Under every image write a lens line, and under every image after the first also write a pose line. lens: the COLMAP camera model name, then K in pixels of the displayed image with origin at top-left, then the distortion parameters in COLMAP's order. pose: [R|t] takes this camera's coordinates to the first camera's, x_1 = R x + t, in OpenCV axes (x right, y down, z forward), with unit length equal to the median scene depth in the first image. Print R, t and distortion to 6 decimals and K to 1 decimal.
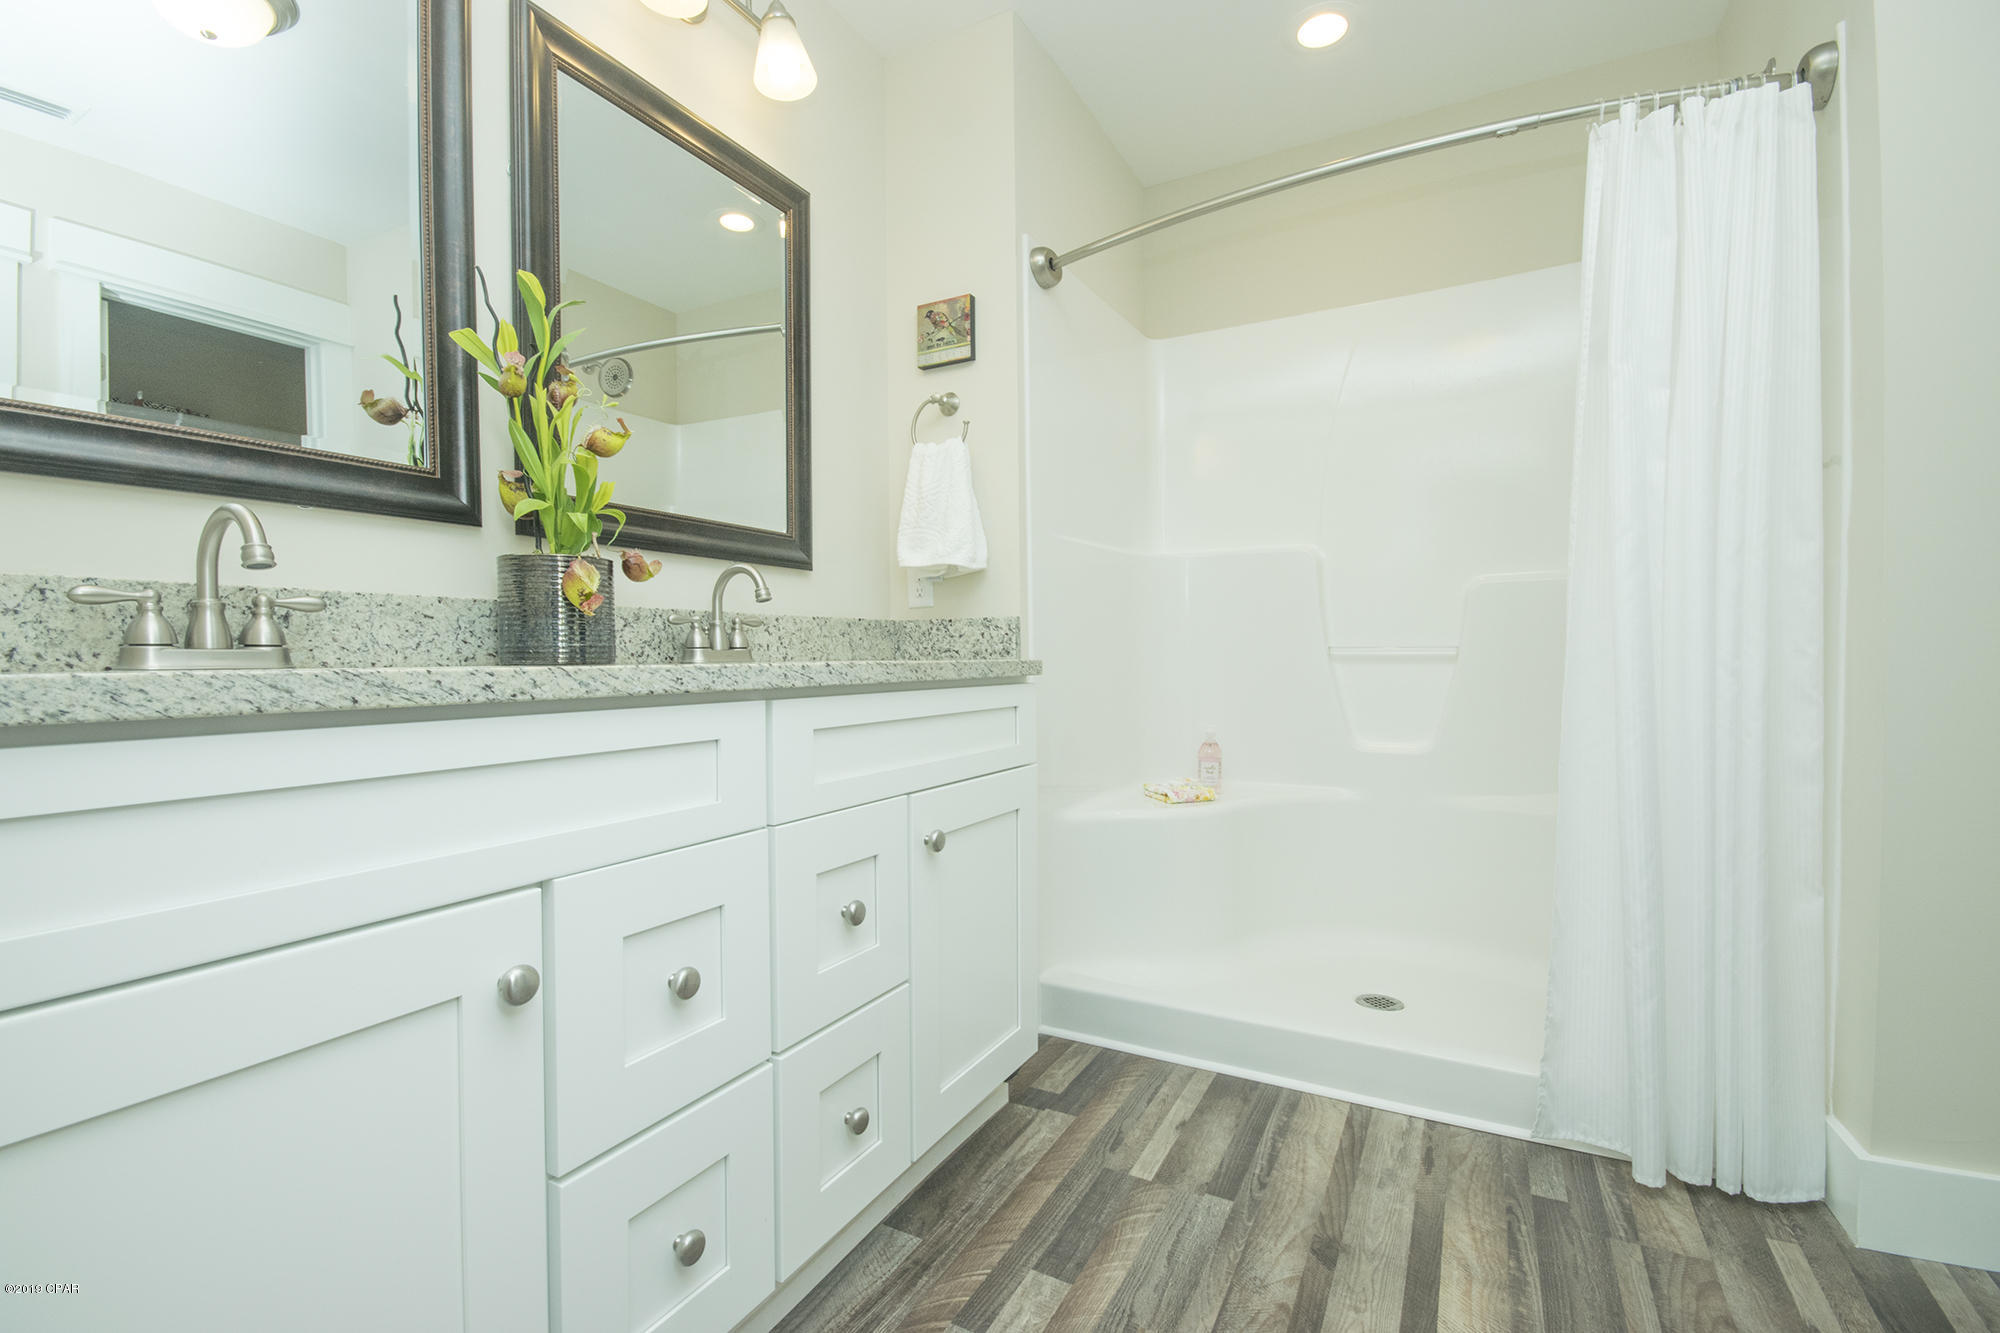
lens RADIAL K [[879.2, 0, 996.6], [0, 879.2, 670.1], [0, 0, 1]] dist [0.008915, -0.011901]
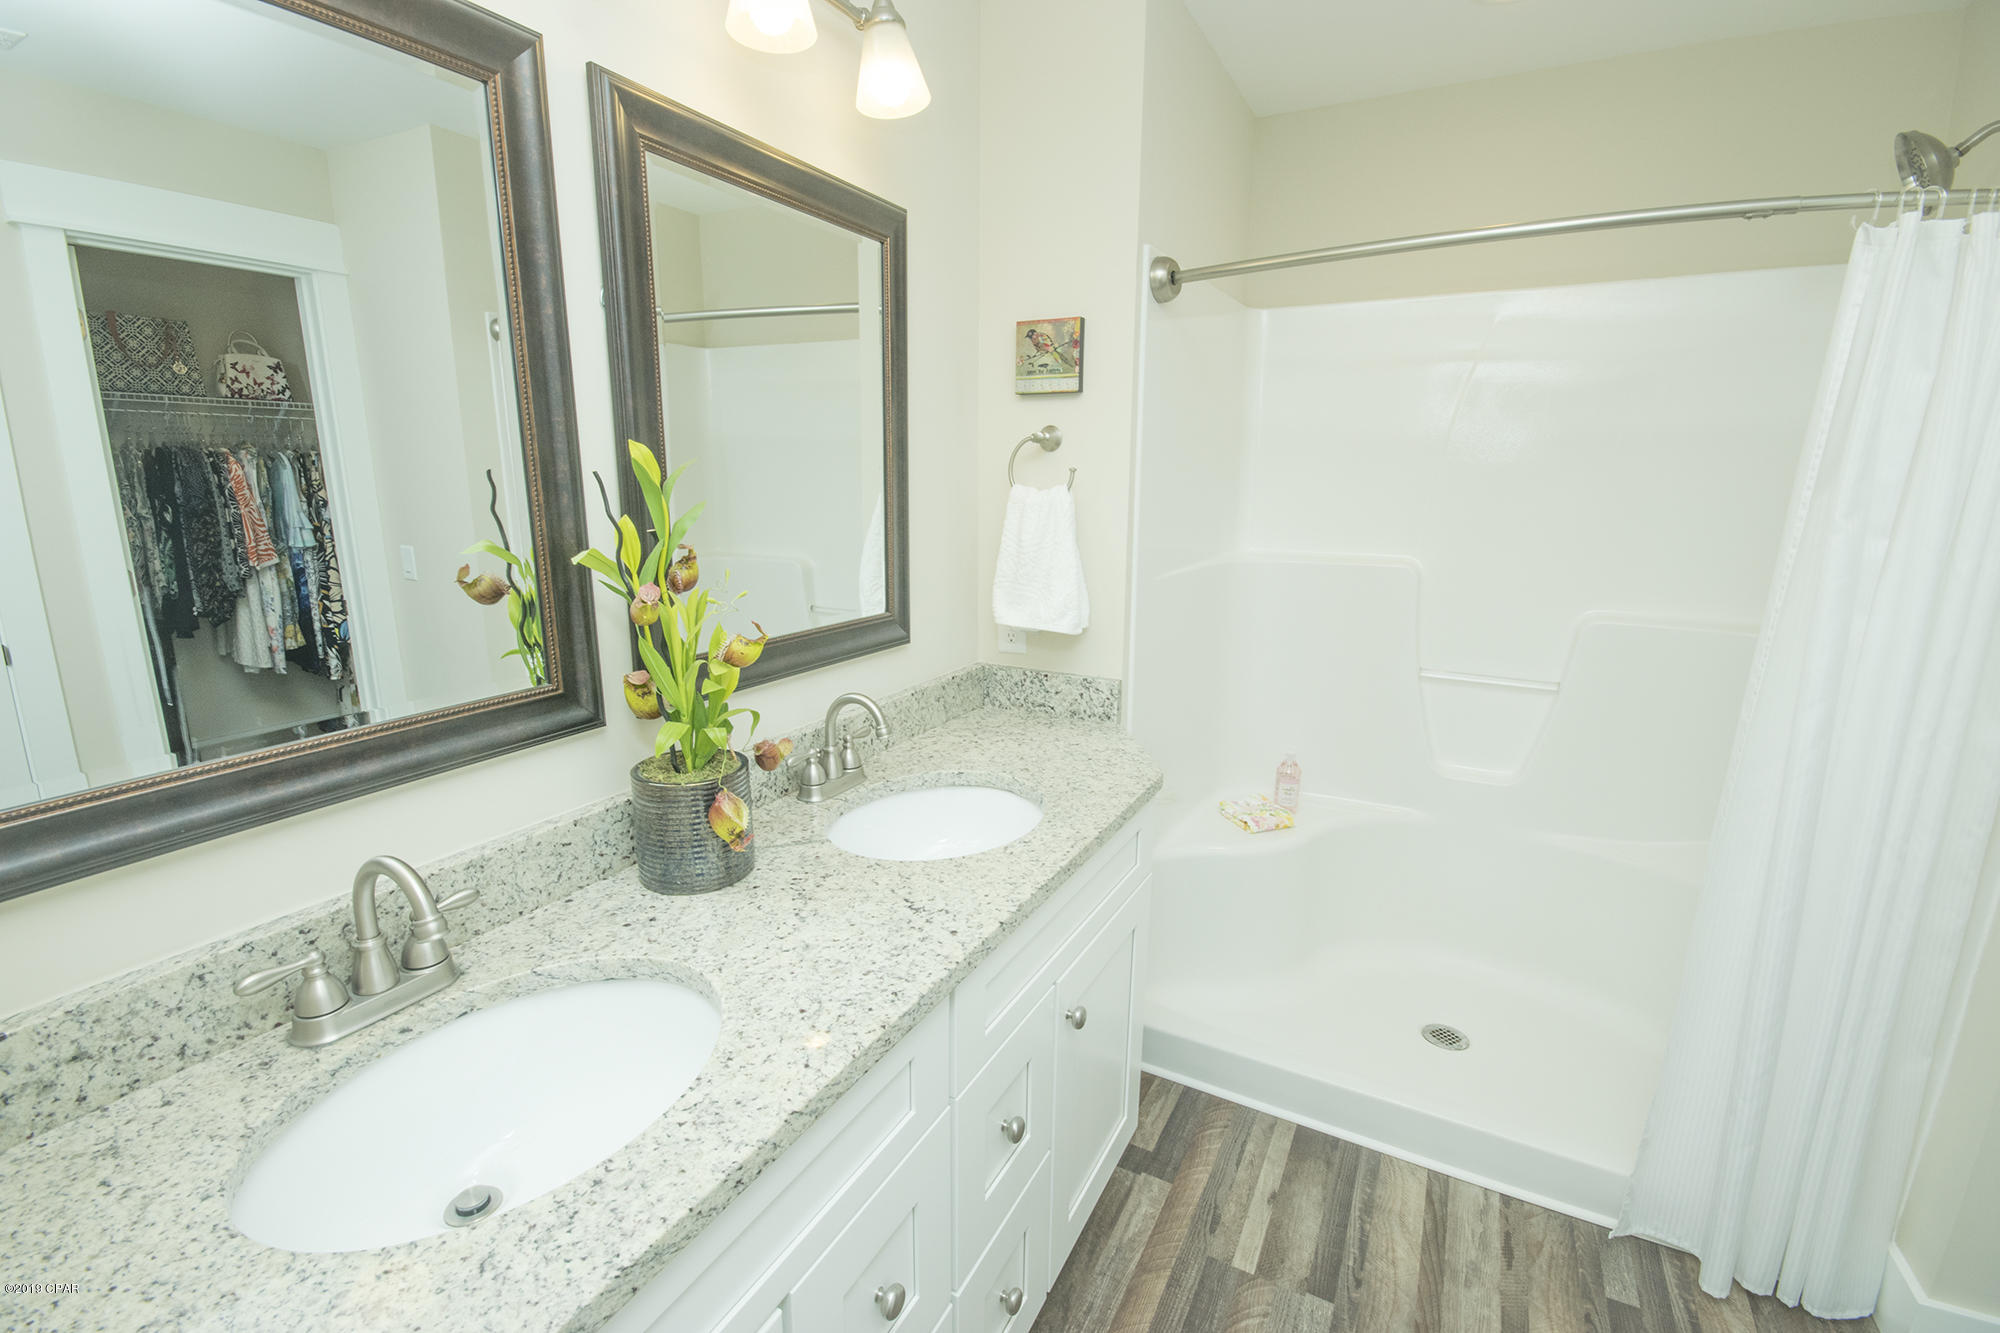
lens RADIAL K [[879.2, 0, 991.5], [0, 879.2, 654.3], [0, 0, 1]] dist [0.008915, -0.011901]
pose [[0.999842, 0.016096, 0.007555, -0.158478], [-0.017269, 0.980234, 0.197085, -0.353528], [-0.004233, -0.197184, 0.980357, 0.092645]]
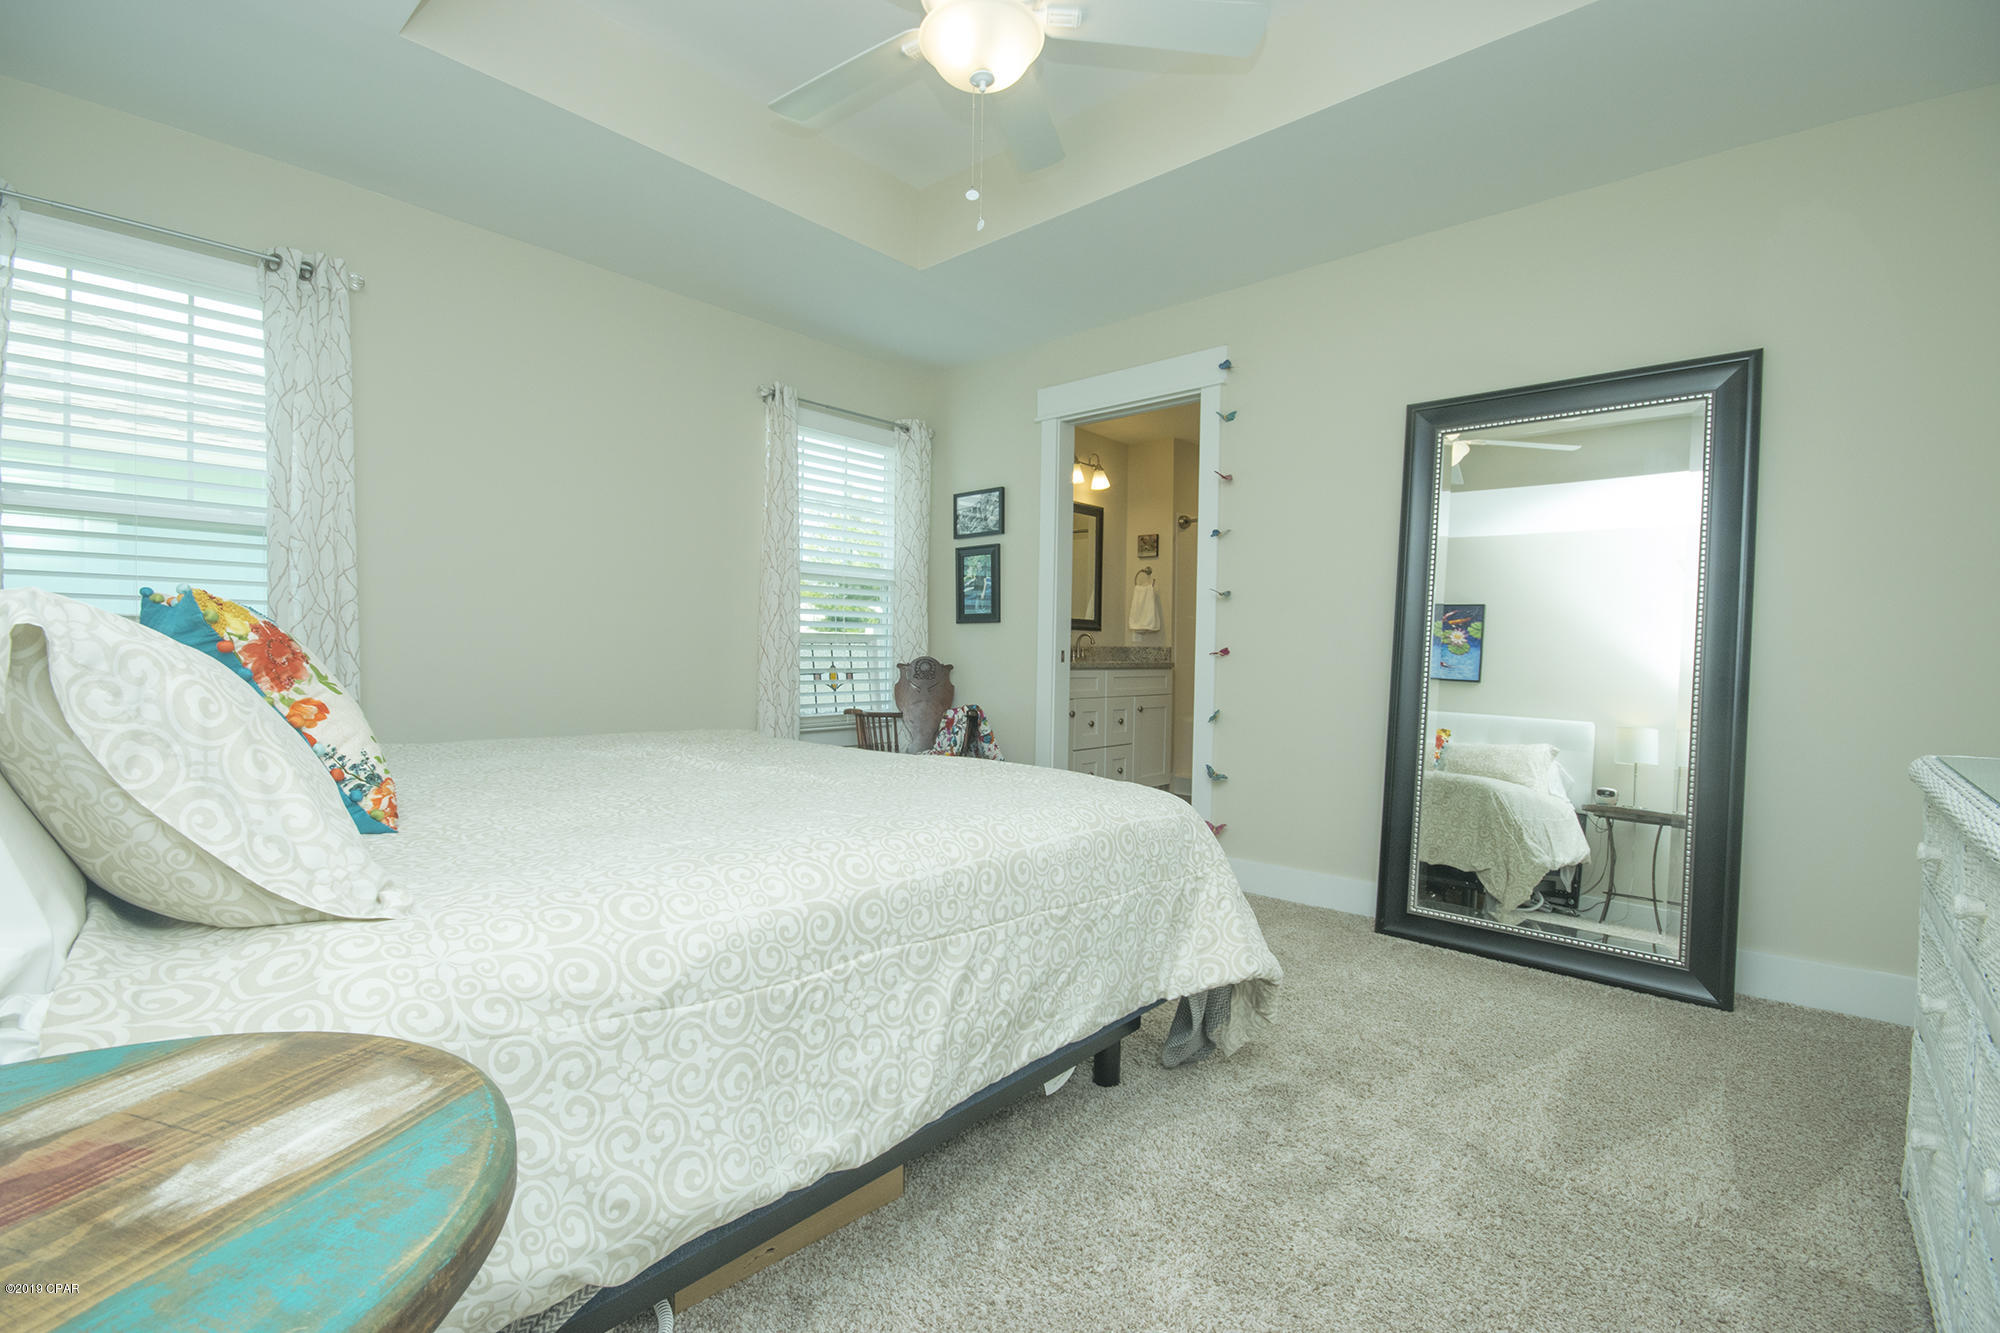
lens RADIAL K [[879.2, 0, 999.7], [0, 879.2, 675.7], [0, 0, 1]] dist [0.008915, -0.011901]
pose [[0.973812, 0.023579, -0.226129, 0.171809], [-0.021205, 0.999692, 0.012921, 0.011405], [0.226364, -0.007787, 0.974012, -2.523287]]
